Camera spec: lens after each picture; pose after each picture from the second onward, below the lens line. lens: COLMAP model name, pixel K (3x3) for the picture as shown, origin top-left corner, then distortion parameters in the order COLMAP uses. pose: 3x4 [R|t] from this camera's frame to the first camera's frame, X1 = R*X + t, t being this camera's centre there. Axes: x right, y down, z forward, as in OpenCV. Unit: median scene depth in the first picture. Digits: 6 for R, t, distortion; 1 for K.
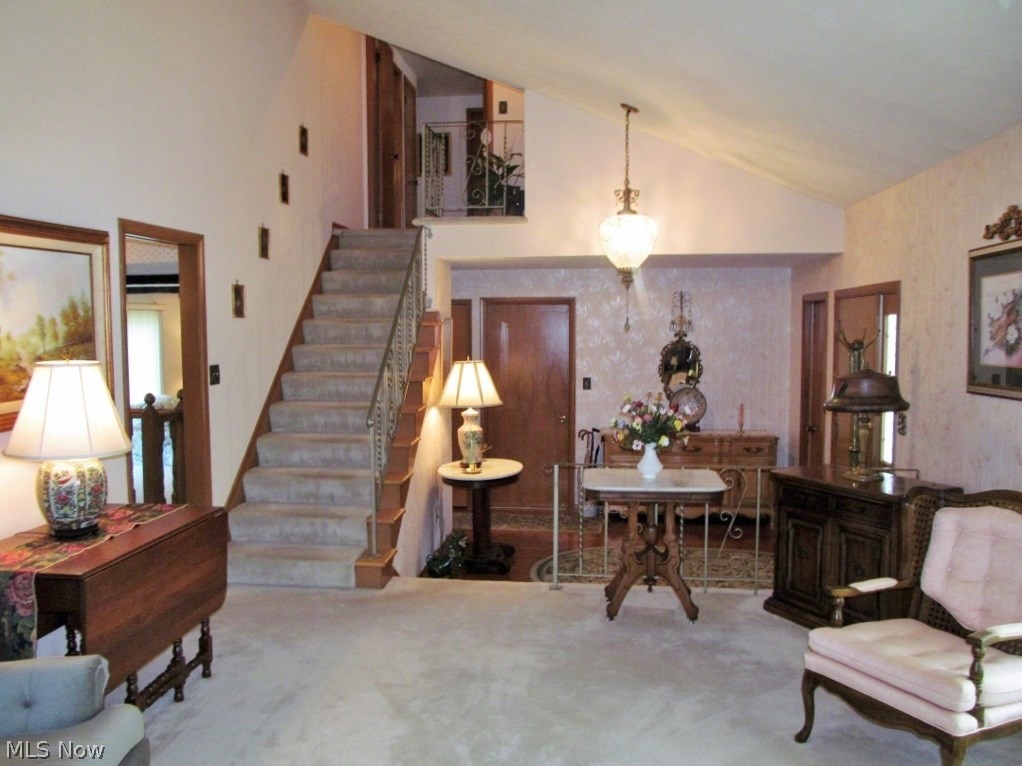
lens RADIAL K [[870.4, 0, 510.6], [0, 870.4, 382.3], [0, 0, 1]] dist [-0.048375, -0.002373]
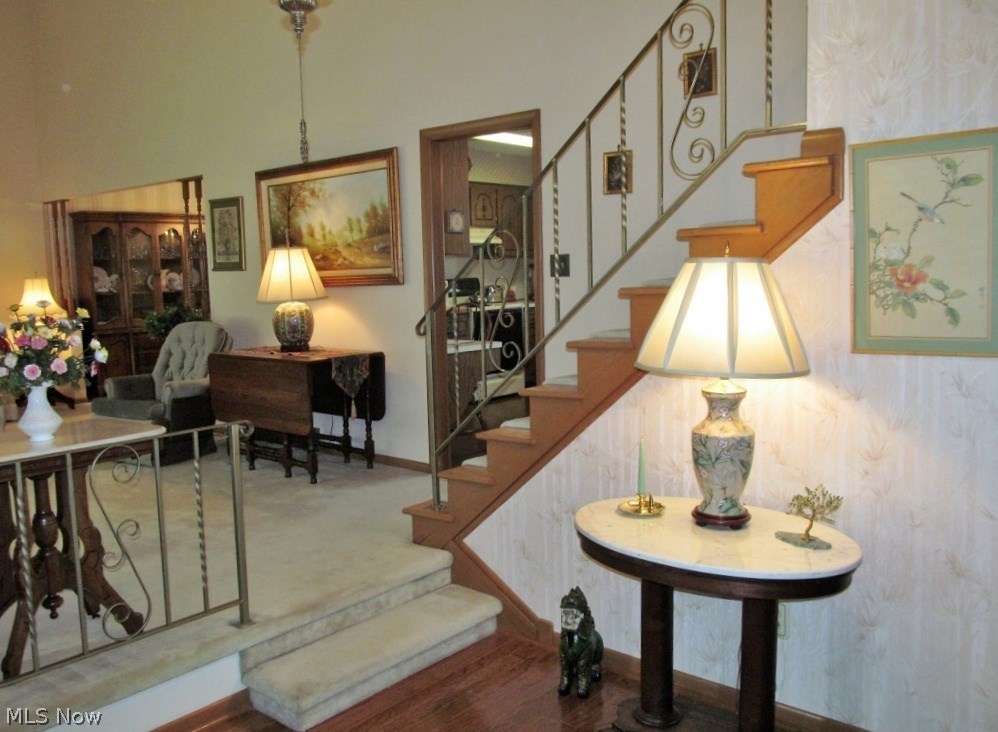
lens RADIAL K [[850.0, 0, 498.7], [0, 850.0, 366.1], [0, 0, 1]] dist [-0.048375, -0.002373]
pose [[-0.554230, 0.105043, -0.825709, 0.582744], [-0.035210, 0.988158, 0.149343, -0.048906], [0.831619, 0.111844, -0.543968, 2.028341]]
